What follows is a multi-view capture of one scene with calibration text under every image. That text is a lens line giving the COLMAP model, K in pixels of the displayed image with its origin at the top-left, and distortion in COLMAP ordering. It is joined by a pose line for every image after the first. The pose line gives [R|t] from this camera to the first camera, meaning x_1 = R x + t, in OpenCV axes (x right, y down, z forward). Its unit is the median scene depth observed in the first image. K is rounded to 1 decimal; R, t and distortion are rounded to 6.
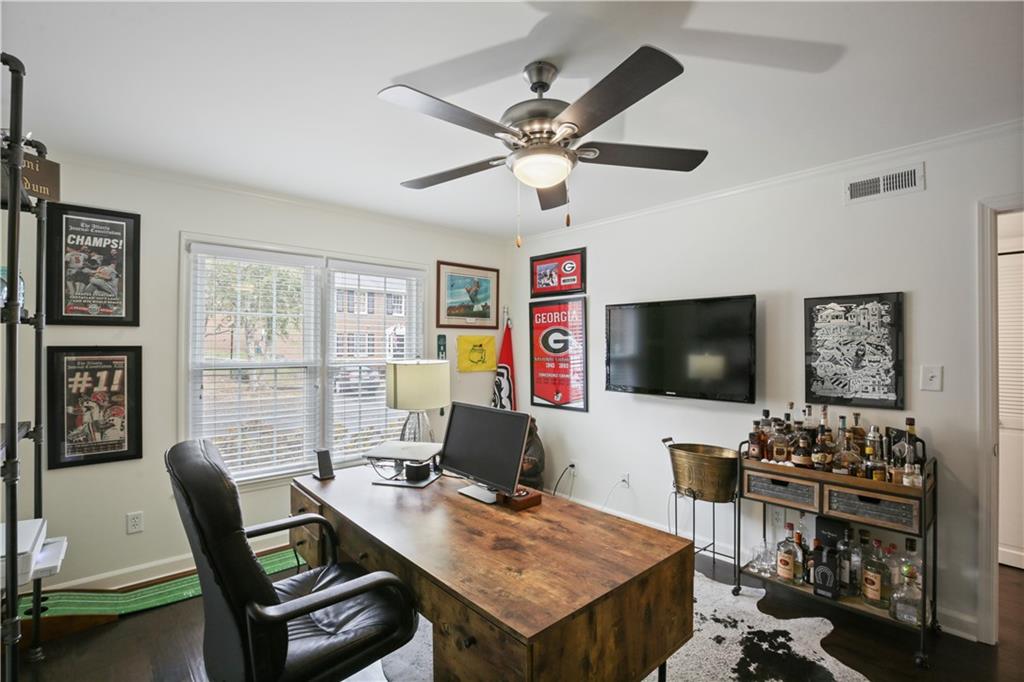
lens RADIAL K [[461.3, 0, 512.0], [0, 461.3, 341.0], [0, 0, 1]] dist [-0.000617, -0.000019]
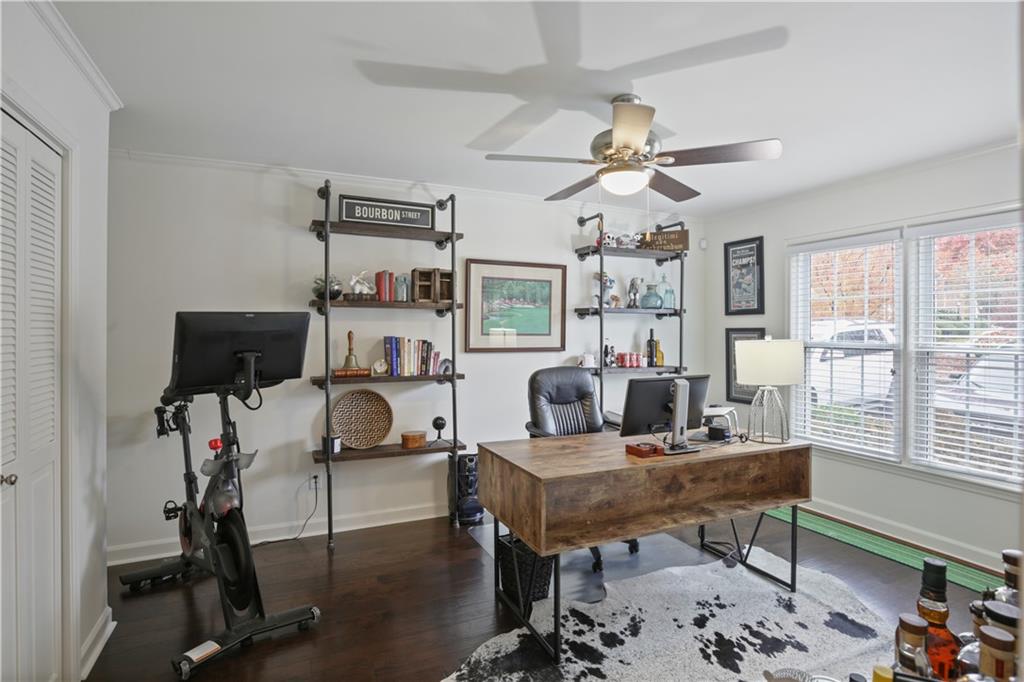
lens RADIAL K [[518.1, 0, 510.5], [0, 518.1, 315.9], [0, 0, 1]] dist [-0.037075, 0.012732]
pose [[-0.289037, -0.030315, -0.956838, 0.963665], [0.007885, 0.999389, -0.034045, 0.022529], [0.957286, -0.017385, -0.288621, 0.729076]]
